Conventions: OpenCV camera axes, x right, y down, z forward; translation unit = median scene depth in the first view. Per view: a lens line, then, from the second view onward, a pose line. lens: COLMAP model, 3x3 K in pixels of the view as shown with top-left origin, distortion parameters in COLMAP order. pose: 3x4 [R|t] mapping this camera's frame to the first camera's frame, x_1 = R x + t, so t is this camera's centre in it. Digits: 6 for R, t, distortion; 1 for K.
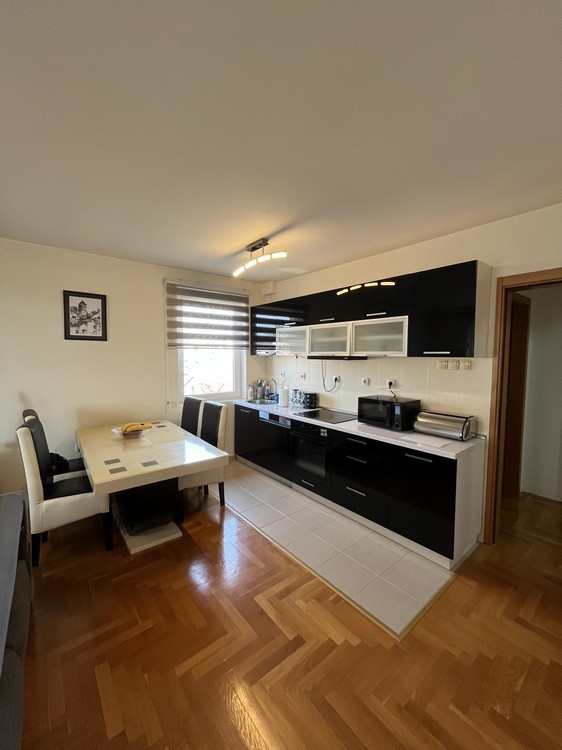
lens RADIAL K [[303.7, 0, 279.9], [0, 303.7, 375.6], [0, 0, 1]] dist [-0.001471, -0.000554]
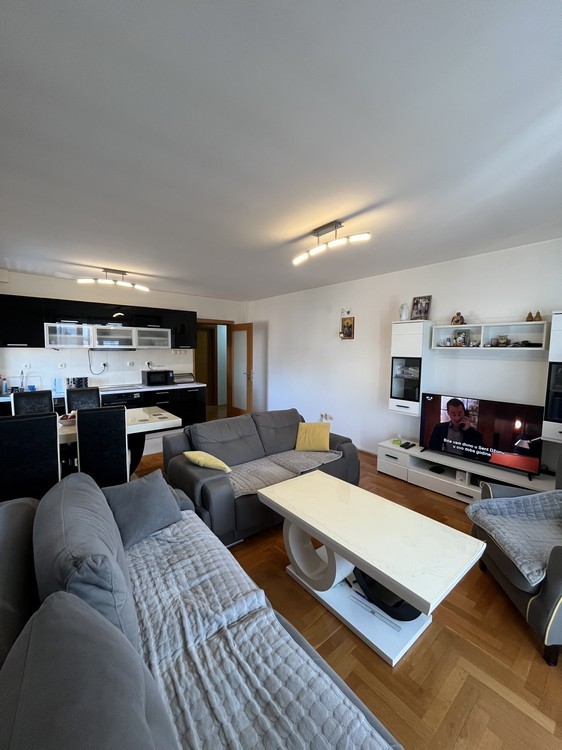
lens RADIAL K [[303.7, 0, 279.9], [0, 303.7, 375.0], [0, 0, 1]] dist [-0.001471, -0.000554]
pose [[-0.010462, -0.083774, 0.996430, -1.648661], [0.068583, 0.994078, 0.084296, -0.005288], [-0.997591, 0.069220, -0.004655, 0.259664]]
